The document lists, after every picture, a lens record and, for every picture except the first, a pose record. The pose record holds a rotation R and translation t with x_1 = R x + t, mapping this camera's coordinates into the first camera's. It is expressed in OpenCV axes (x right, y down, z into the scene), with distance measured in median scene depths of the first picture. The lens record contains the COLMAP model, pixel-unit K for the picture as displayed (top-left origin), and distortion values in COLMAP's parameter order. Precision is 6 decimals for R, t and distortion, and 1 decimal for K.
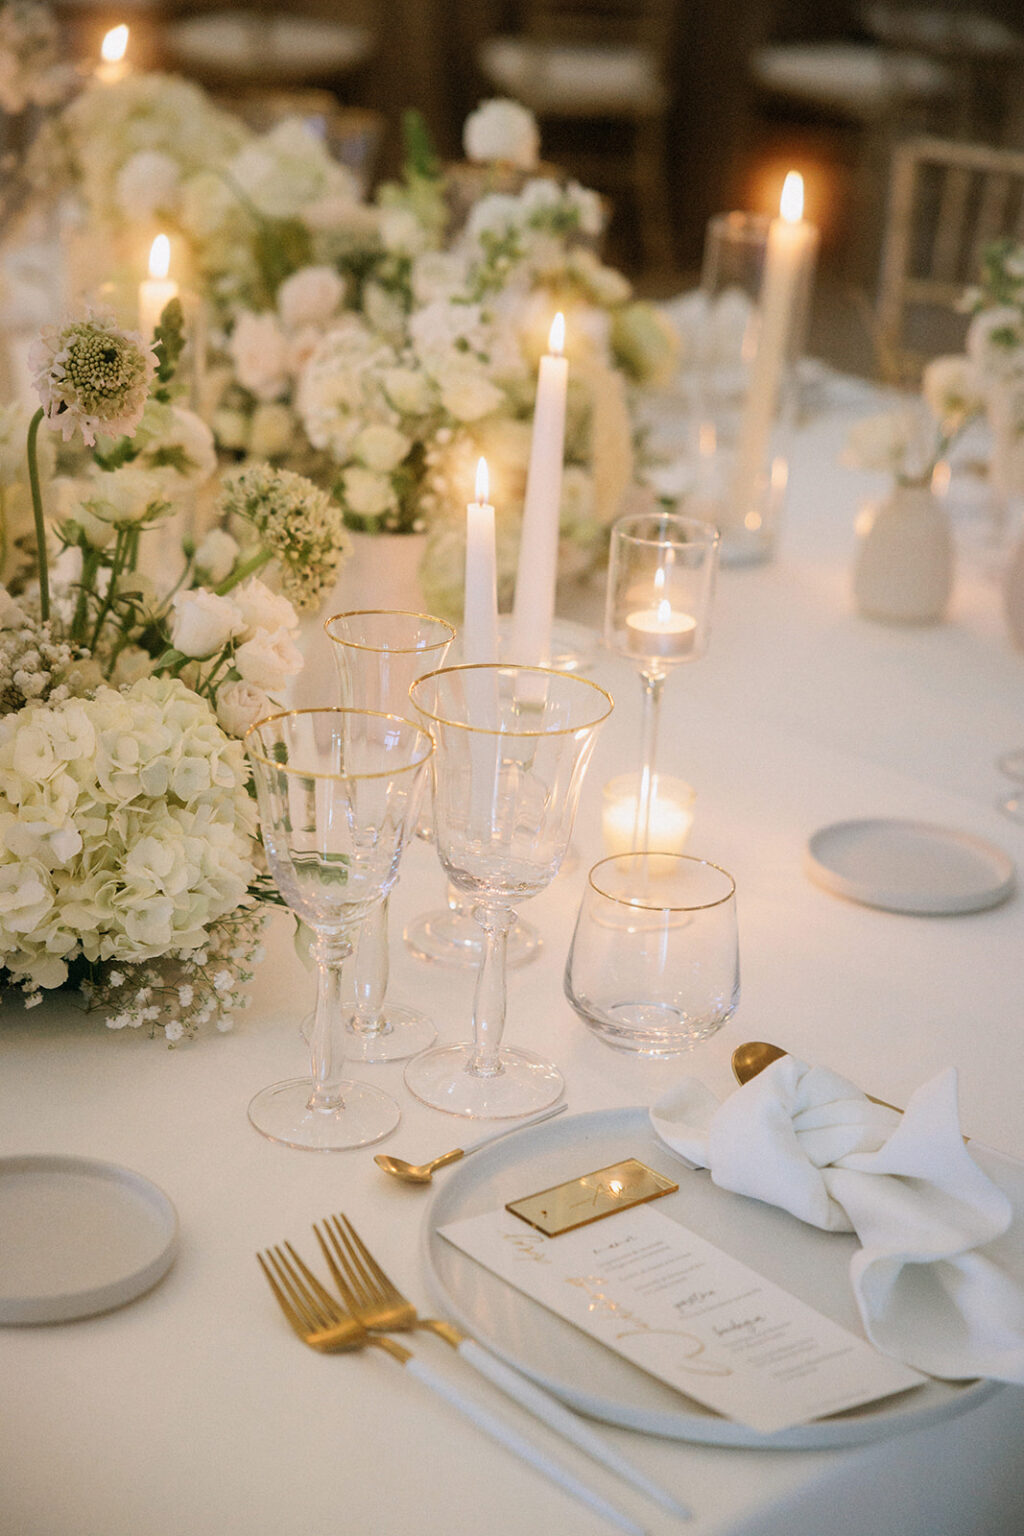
lens RADIAL K [[3030.4, 0, 512.0], [0, 3030.4, 768.0], [0, 0, 1]] dist [0.287440, -0.143193]
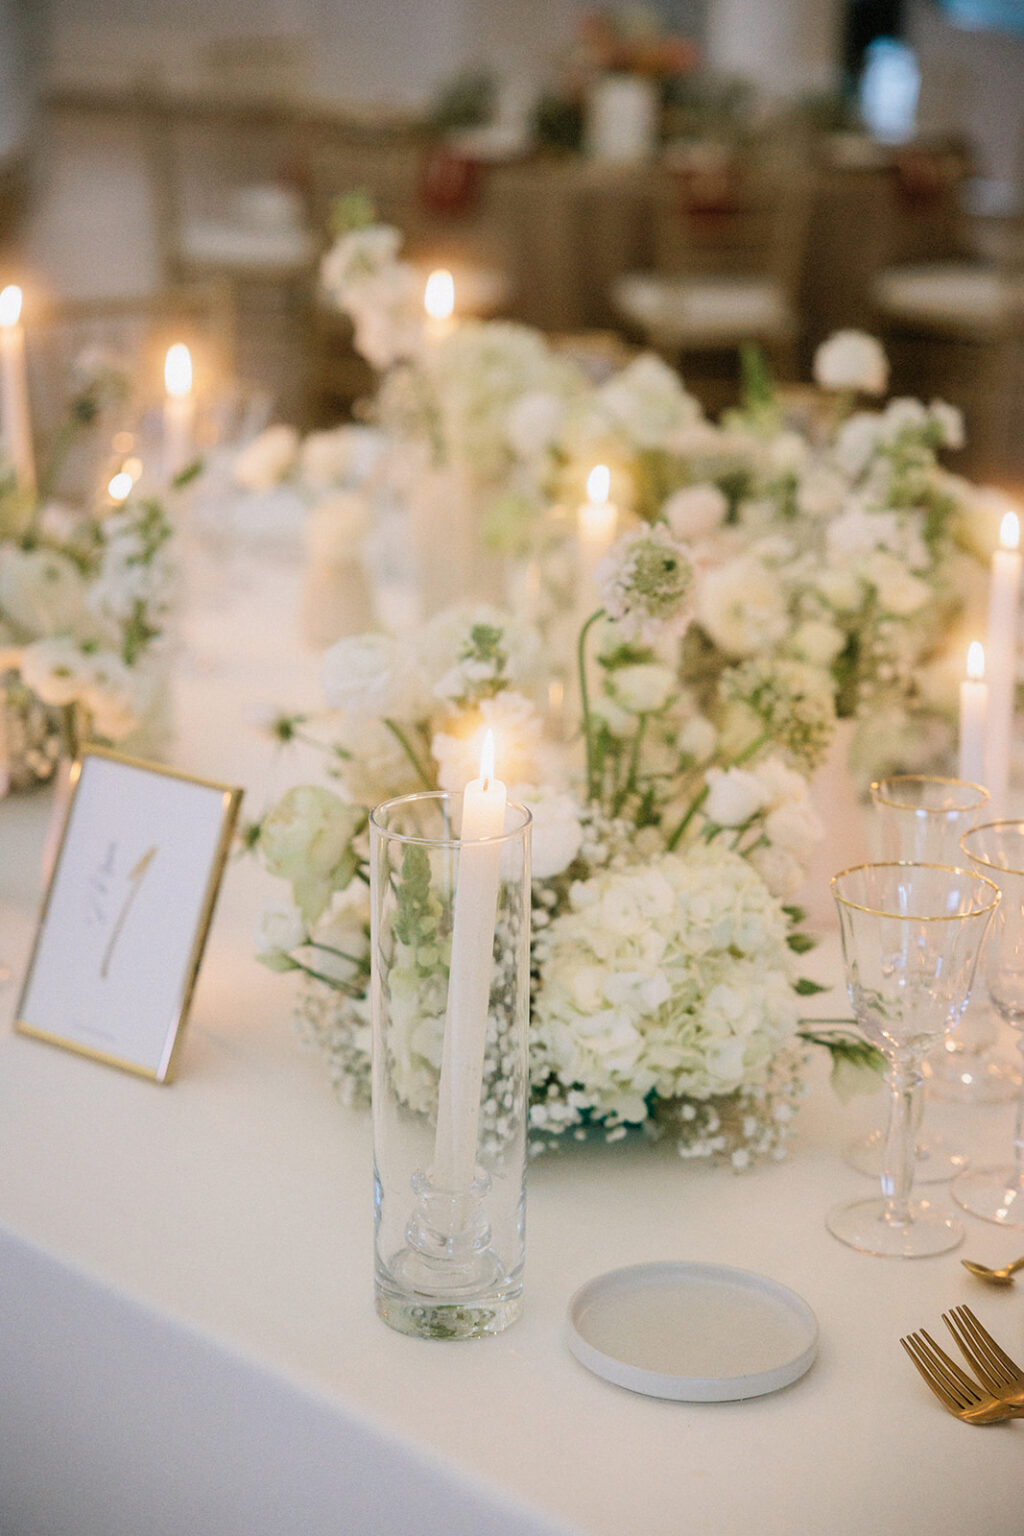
lens RADIAL K [[3030.4, 0, 512.0], [0, 3030.4, 768.0], [0, 0, 1]] dist [0.287440, -0.143193]
pose [[0.999309, -0.034795, -0.013099, -0.176360], [0.033764, 0.996826, -0.072099, 0.021087], [0.015566, 0.071606, 0.997311, -0.132596]]
